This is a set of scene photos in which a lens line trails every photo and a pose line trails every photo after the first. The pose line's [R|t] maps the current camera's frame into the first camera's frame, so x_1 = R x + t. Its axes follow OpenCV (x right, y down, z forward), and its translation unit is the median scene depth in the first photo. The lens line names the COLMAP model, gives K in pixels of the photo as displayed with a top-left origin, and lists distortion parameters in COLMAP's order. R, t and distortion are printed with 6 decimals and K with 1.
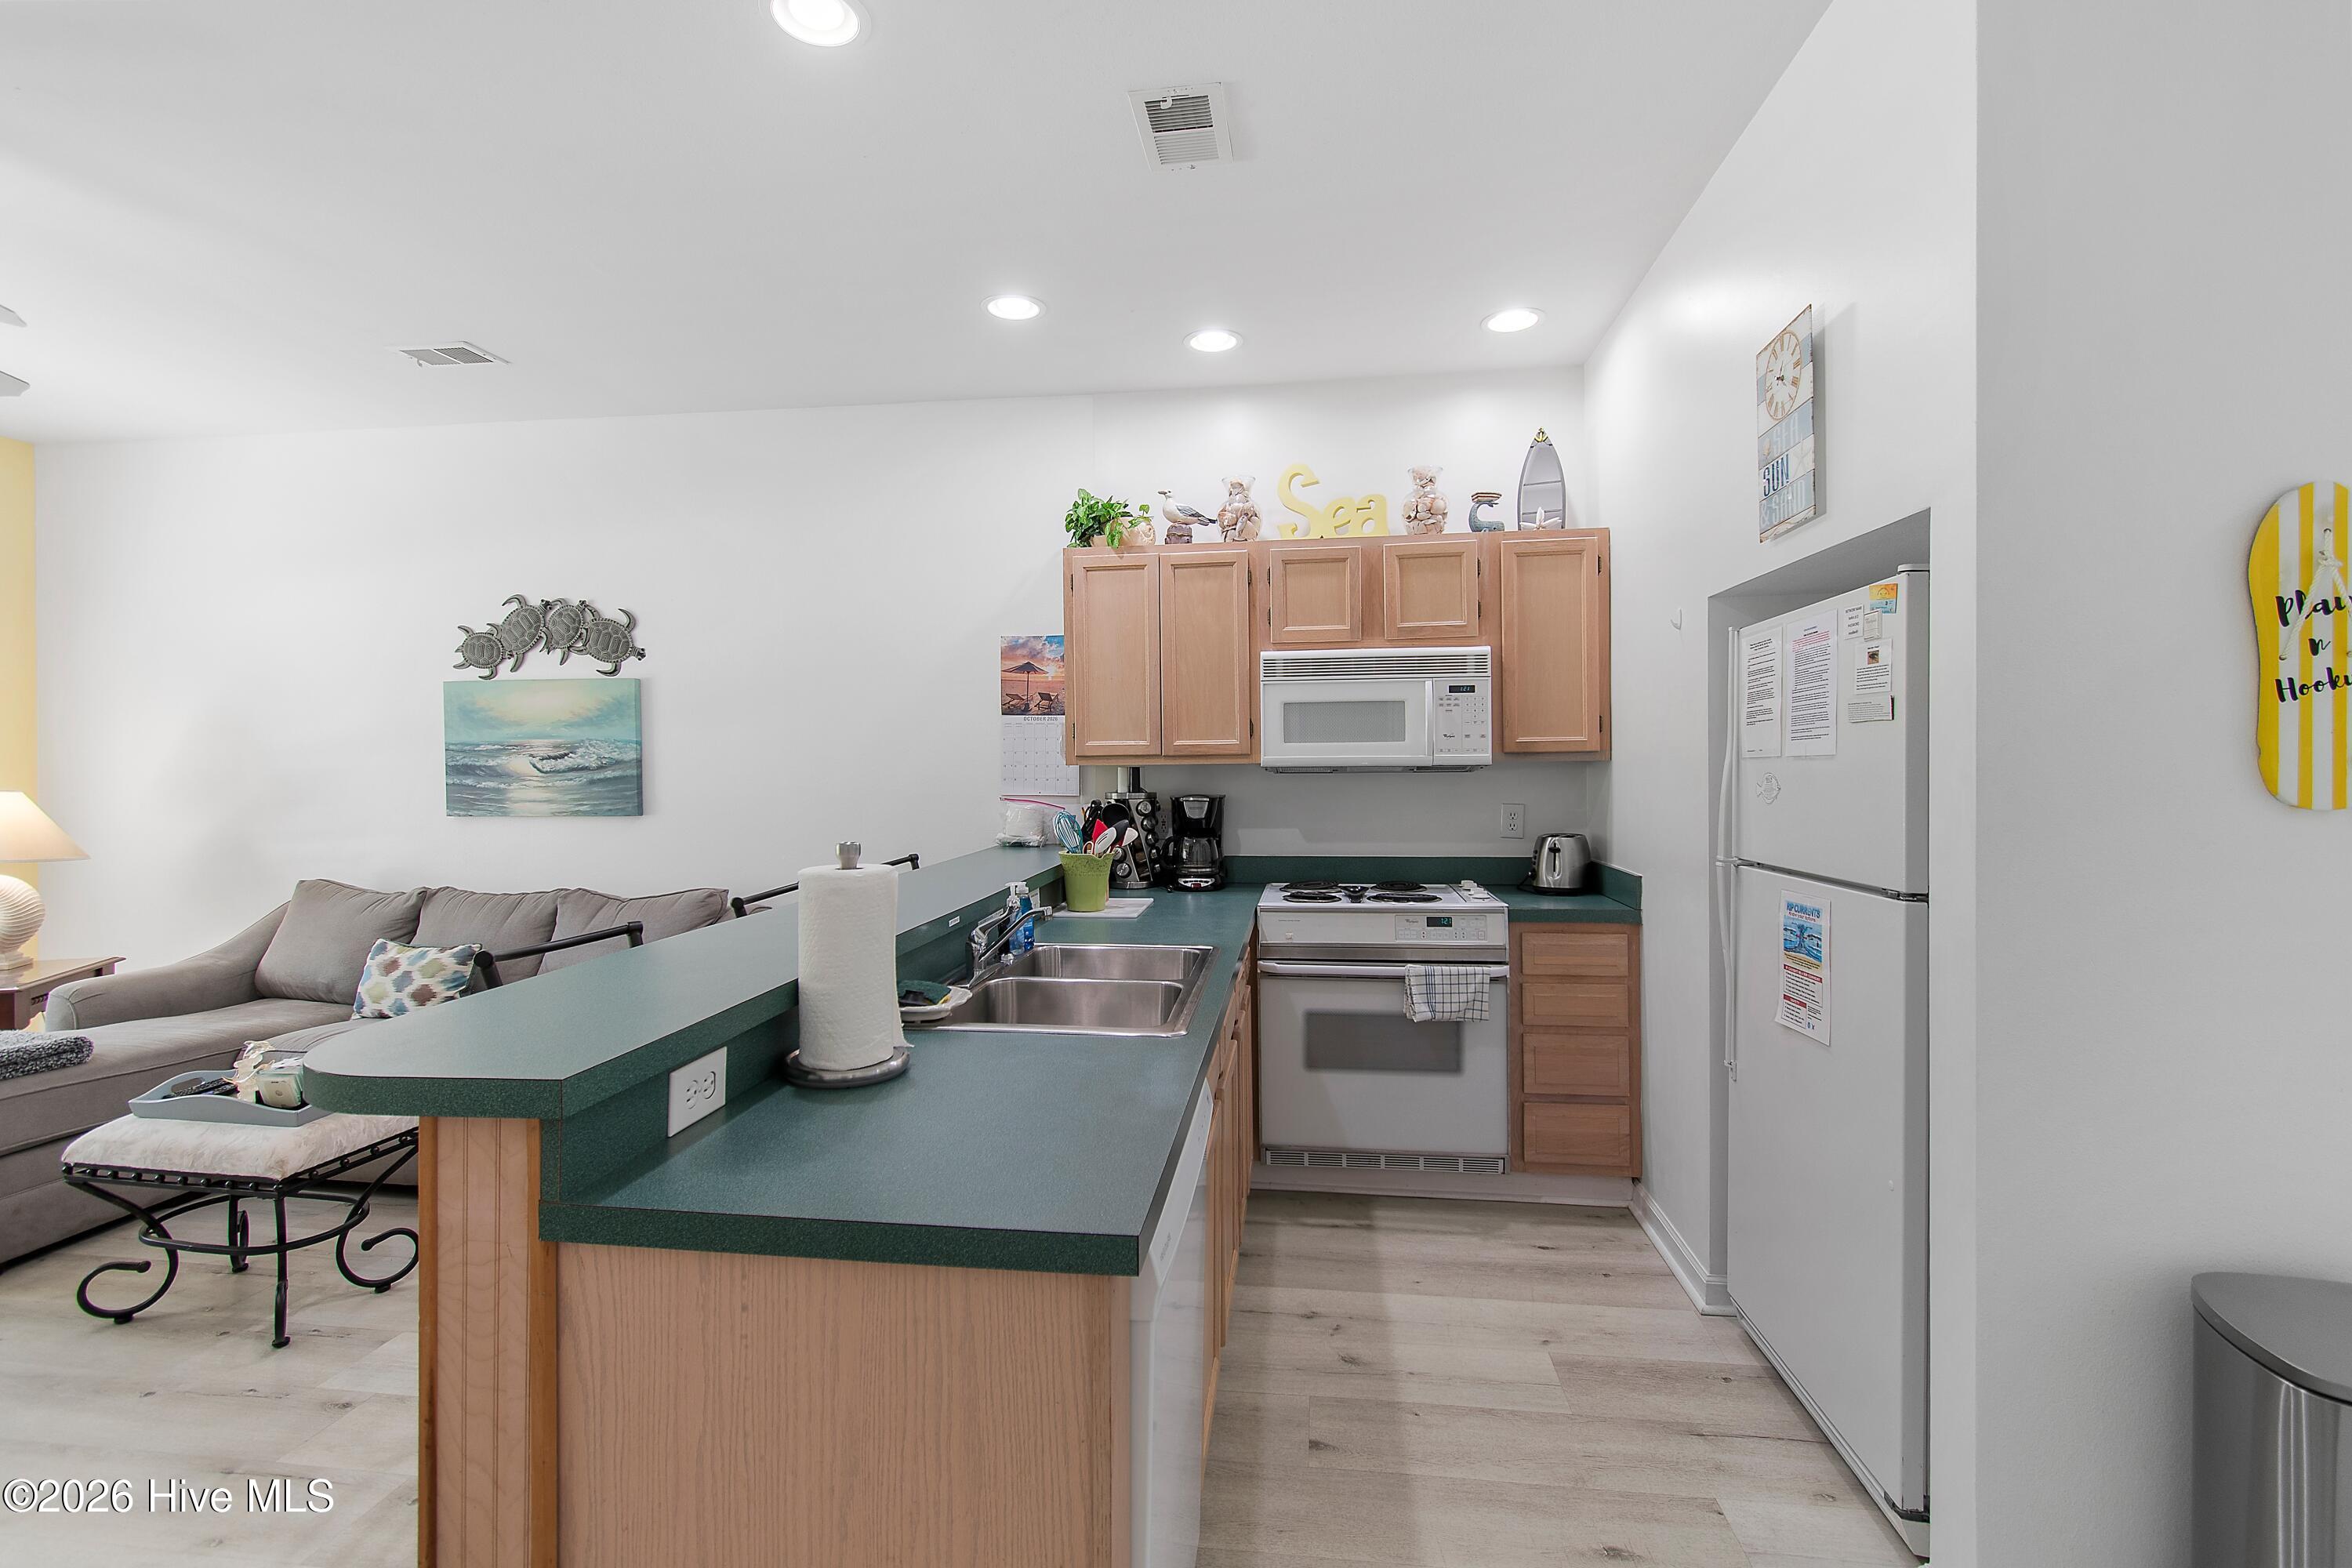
lens RADIAL K [[1052.1, 0, 1185.7], [0, 1052.1, 765.4], [0, 0, 1]] dist [0.002061, 0.000005]
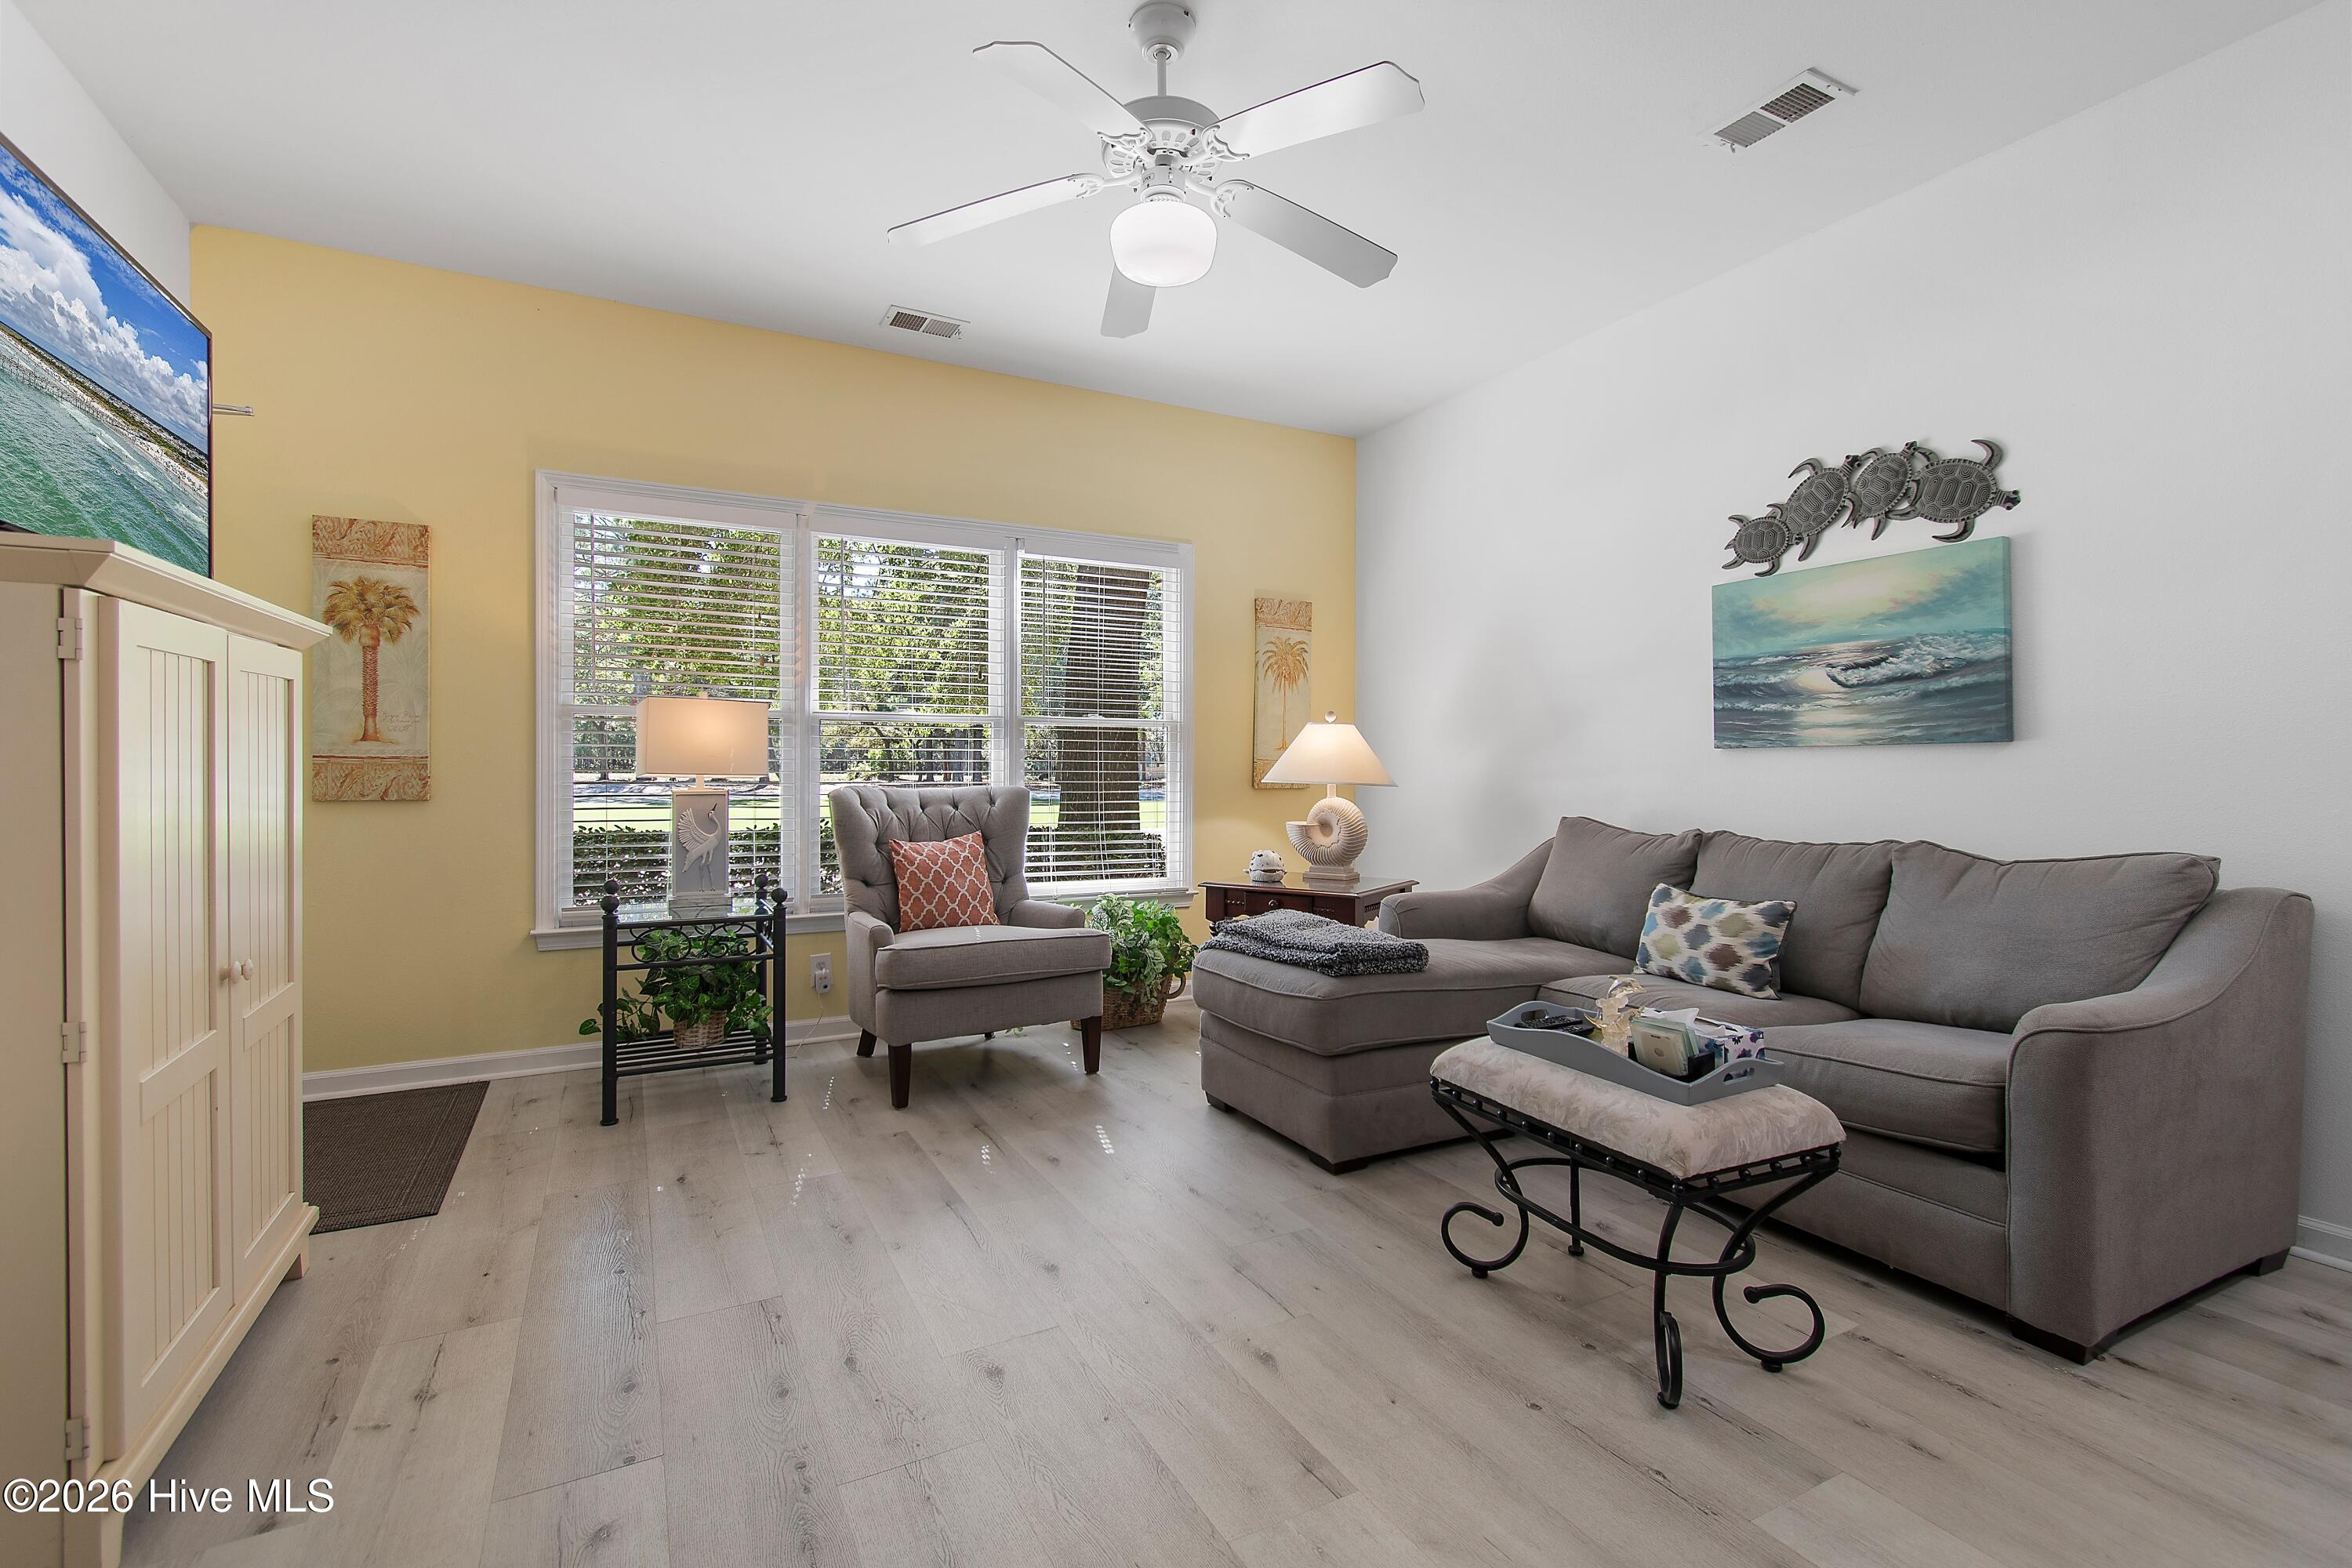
lens RADIAL K [[1046.0, 0, 1166.9], [0, 1046.0, 772.4], [0, 0, 1]] dist [0.001165, 0.000148]
pose [[0.569294, 0.005906, -0.822113, -0.315460], [-0.008544, 0.999963, 0.001267, 0.081246], [0.822090, 0.006303, 0.569323, 0.208506]]
